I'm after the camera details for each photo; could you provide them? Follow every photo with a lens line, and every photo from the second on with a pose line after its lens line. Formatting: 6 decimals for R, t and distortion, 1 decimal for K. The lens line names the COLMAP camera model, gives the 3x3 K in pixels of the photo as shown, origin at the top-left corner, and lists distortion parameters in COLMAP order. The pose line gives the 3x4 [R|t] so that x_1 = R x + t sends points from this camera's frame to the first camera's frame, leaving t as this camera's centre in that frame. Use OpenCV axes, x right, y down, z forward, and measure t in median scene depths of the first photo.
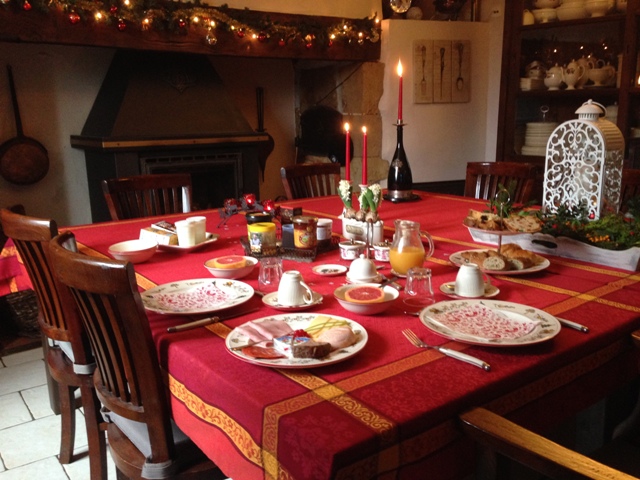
lens RADIAL K [[605.2, 0, 320.0], [0, 605.2, 240.0], [0, 0, 1]] dist [0.085098, -0.009515]
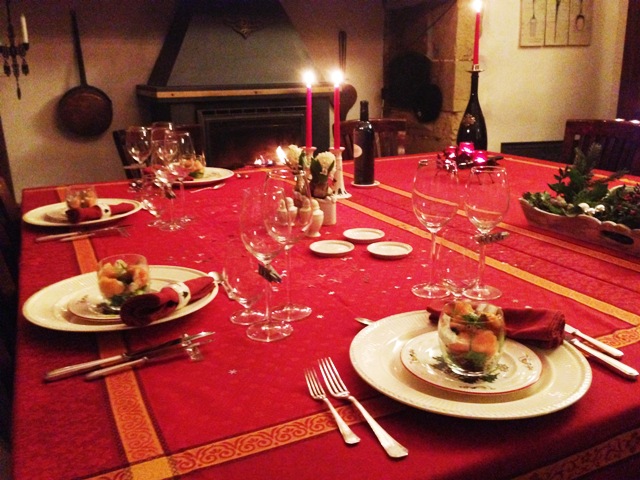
lens RADIAL K [[605.2, 0, 320.0], [0, 605.2, 240.0], [0, 0, 1]] dist [0.085098, -0.009515]
pose [[0.984654, 0.045568, -0.168465, 0.051349], [-0.032276, 0.996207, 0.080810, -0.017850], [0.171508, -0.074133, 0.982390, 0.104438]]
